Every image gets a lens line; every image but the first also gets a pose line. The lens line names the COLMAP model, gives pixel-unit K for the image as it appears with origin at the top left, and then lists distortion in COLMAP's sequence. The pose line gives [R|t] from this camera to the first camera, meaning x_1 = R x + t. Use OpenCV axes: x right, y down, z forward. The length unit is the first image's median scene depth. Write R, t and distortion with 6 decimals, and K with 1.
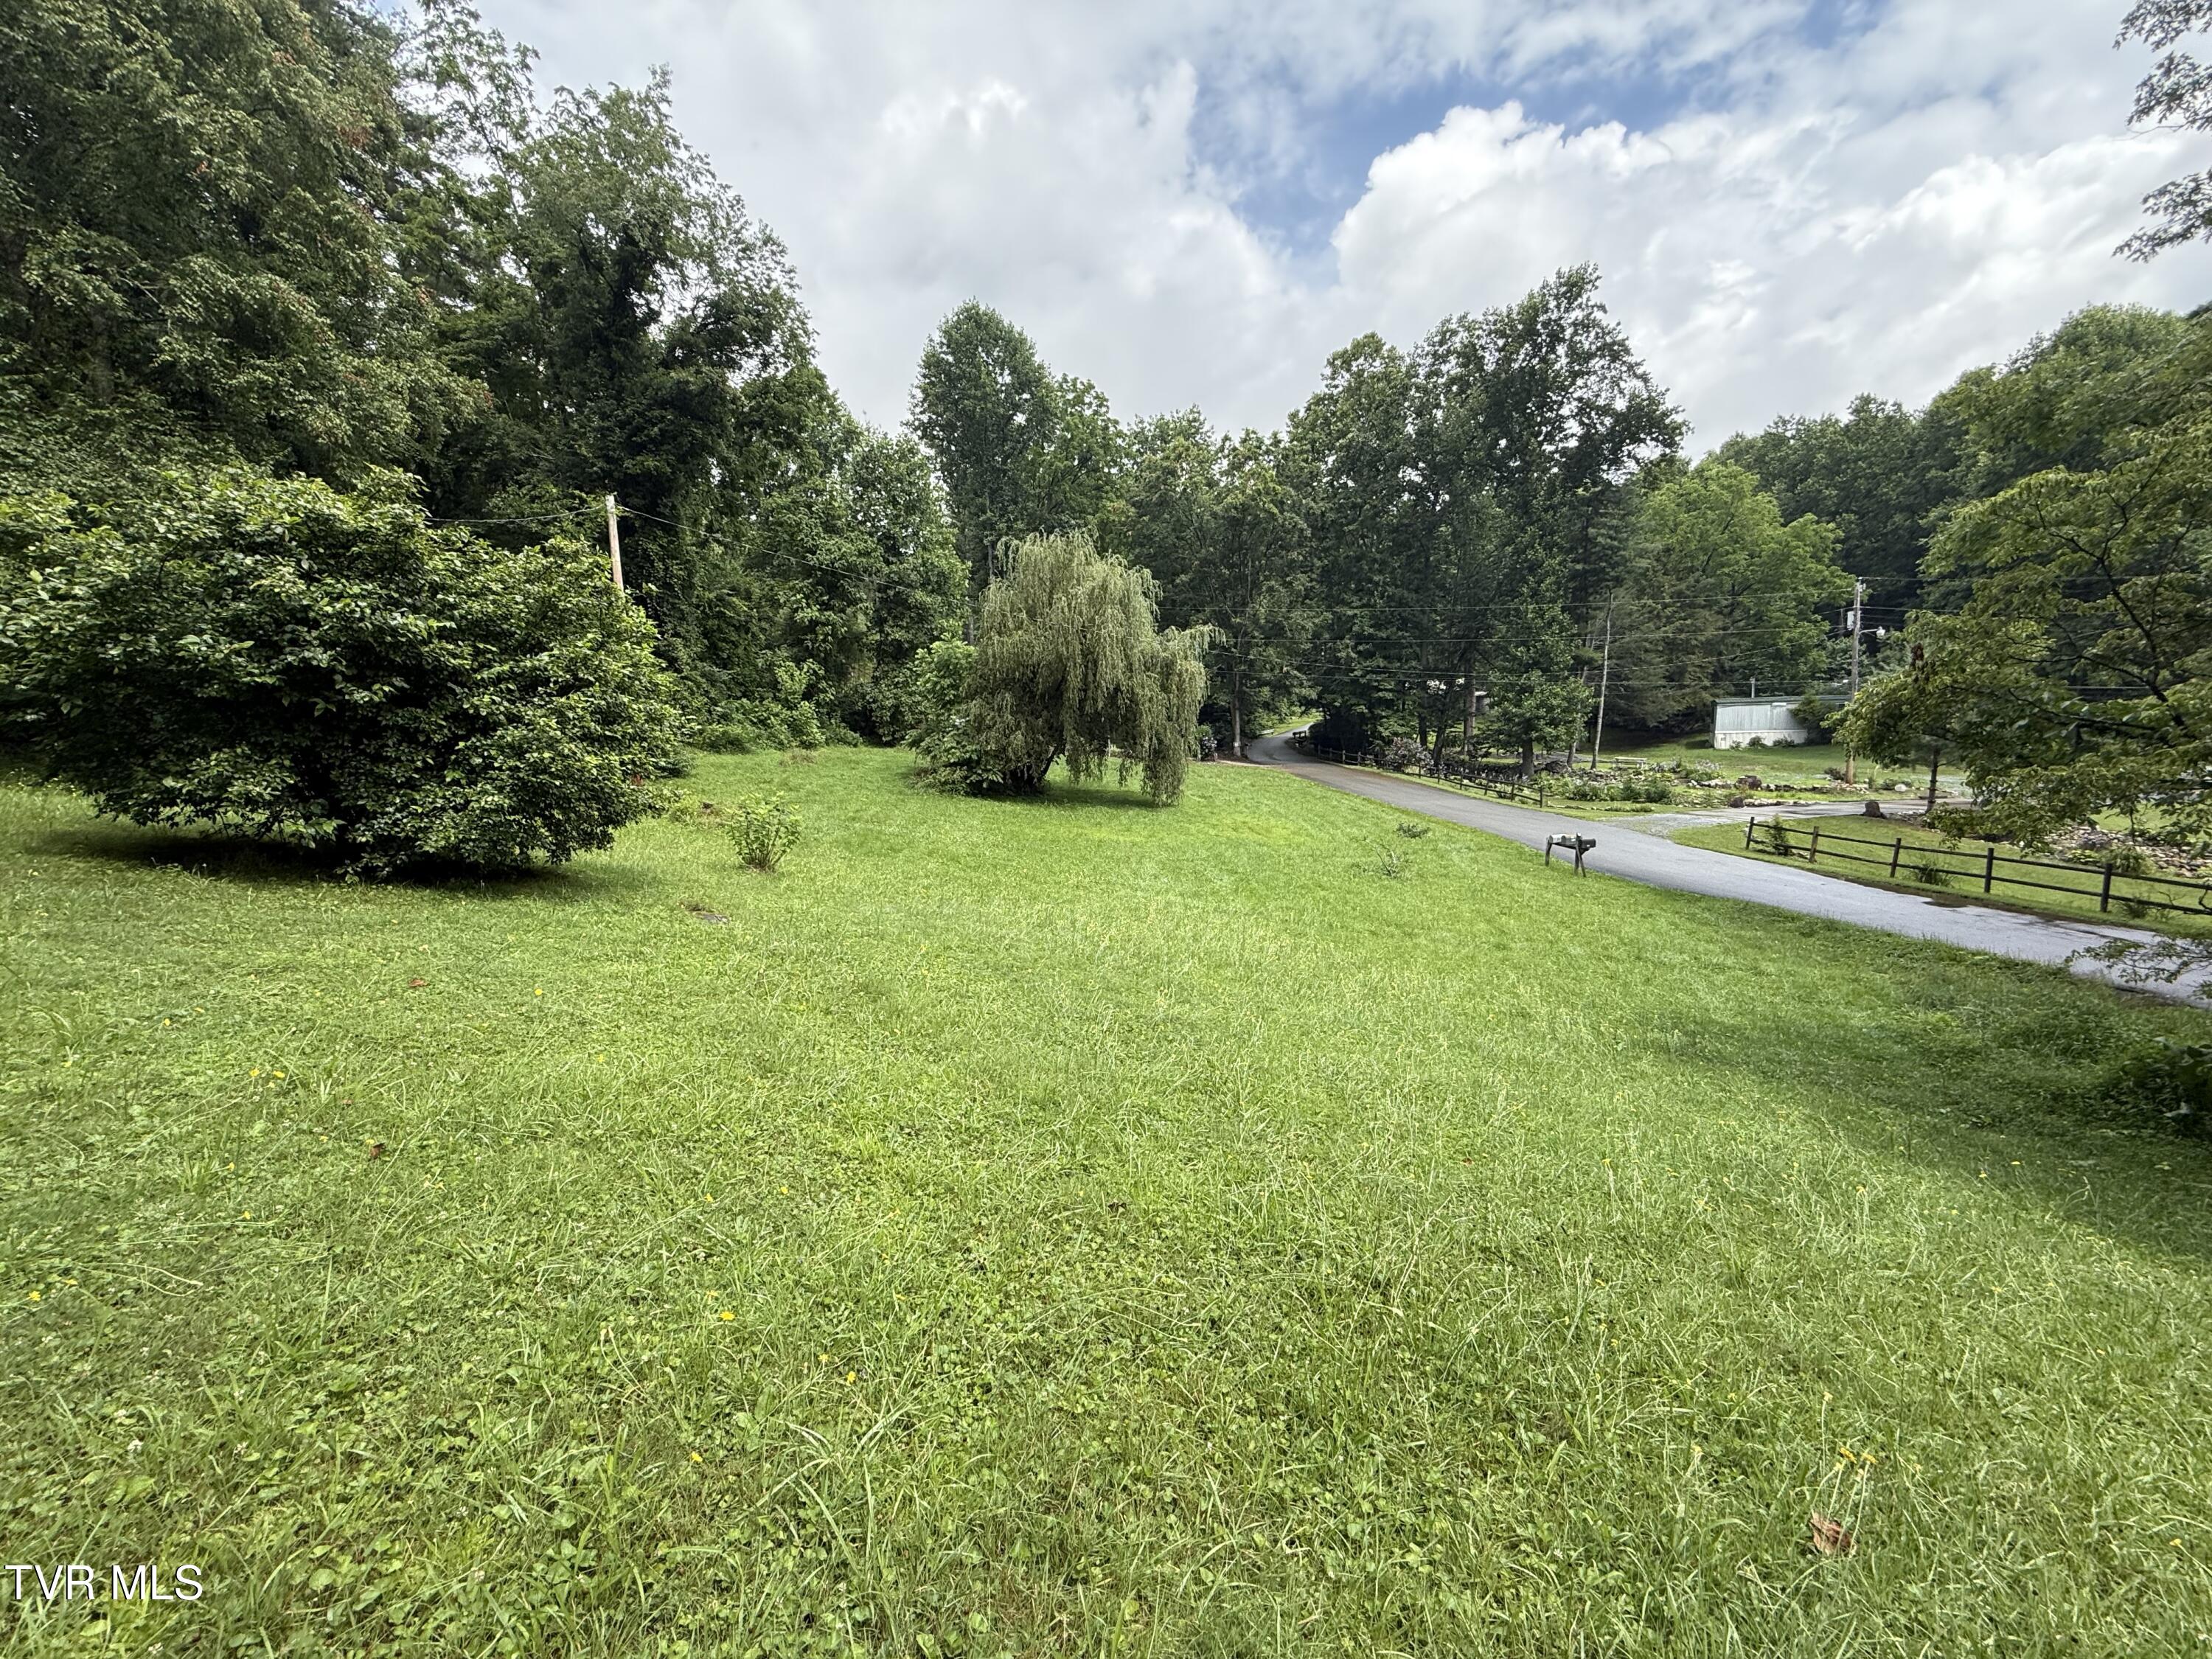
lens RADIAL K [[878.6, 0, 1102.9], [0, 878.6, 827.5], [0, 0, 1]] dist [-0.001678, 0.000404]
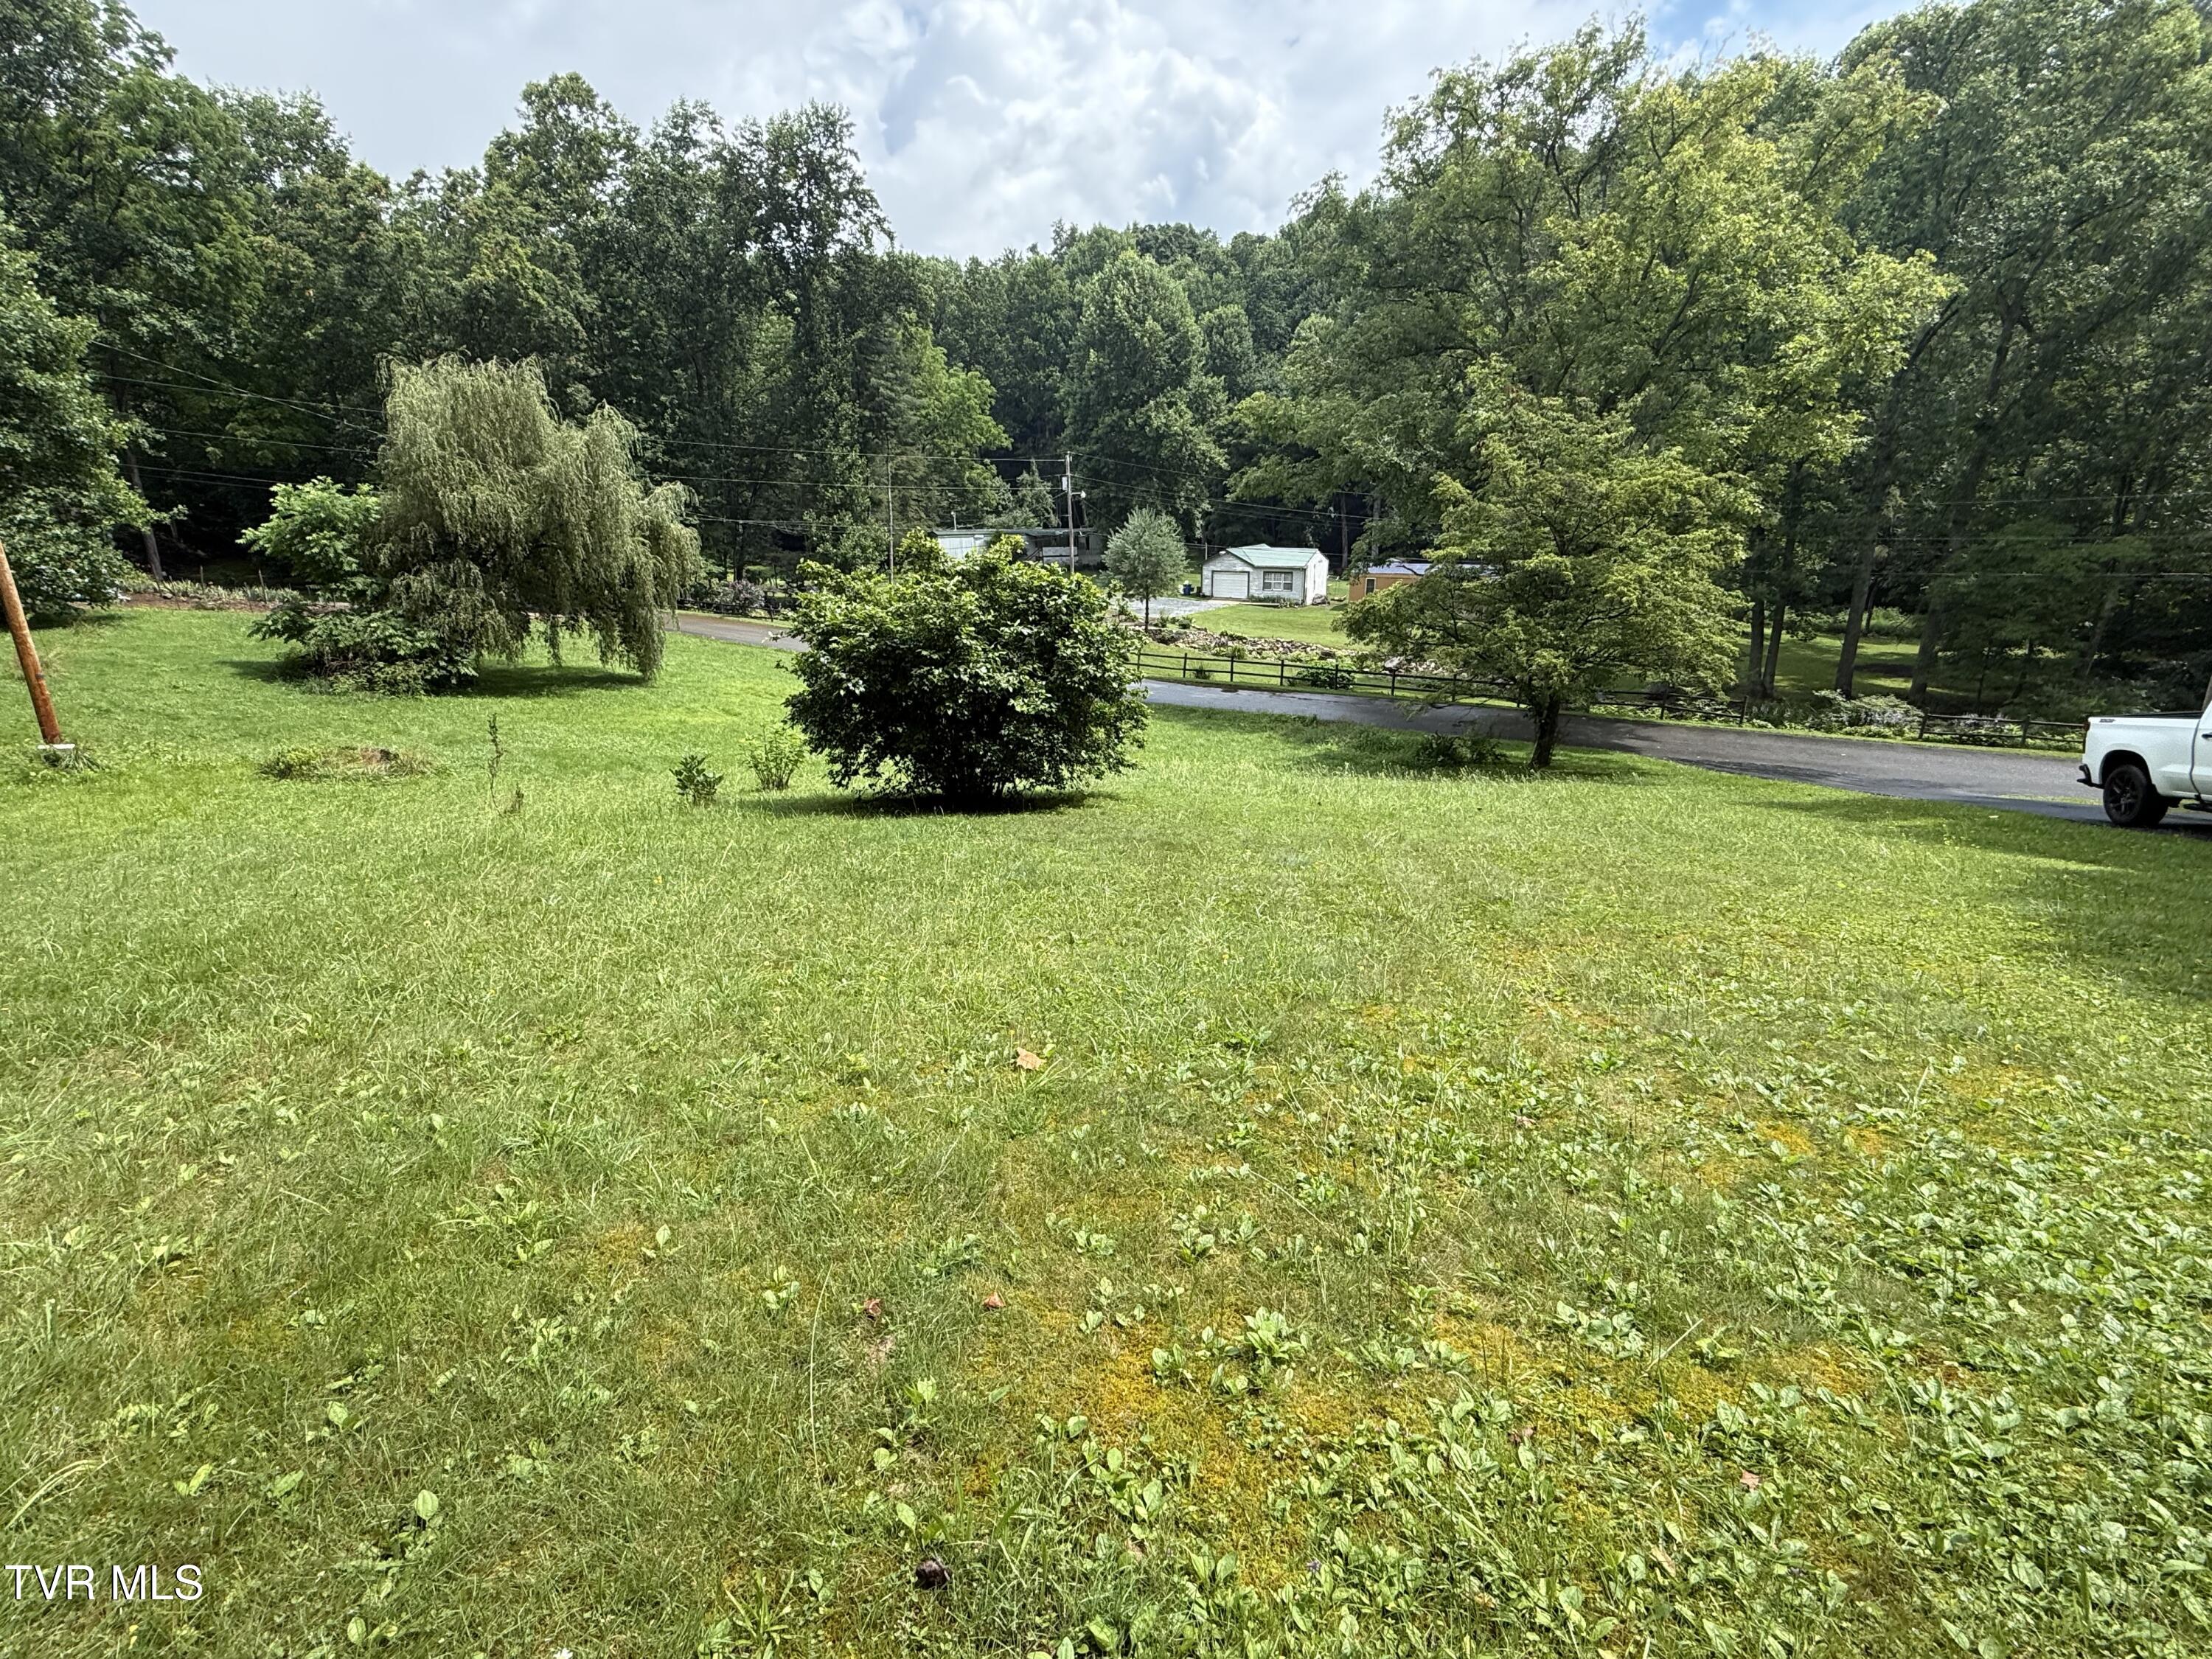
lens RADIAL K [[984.3, 0, 1107.2], [0, 984.3, 827.2], [0, 0, 1]] dist [-0.000444, -0.000767]
pose [[0.627118, -0.221887, 0.746652, -0.416322], [0.085396, 0.972375, 0.217242, -0.054746], [-0.774229, -0.072475, 0.628742, -0.045871]]
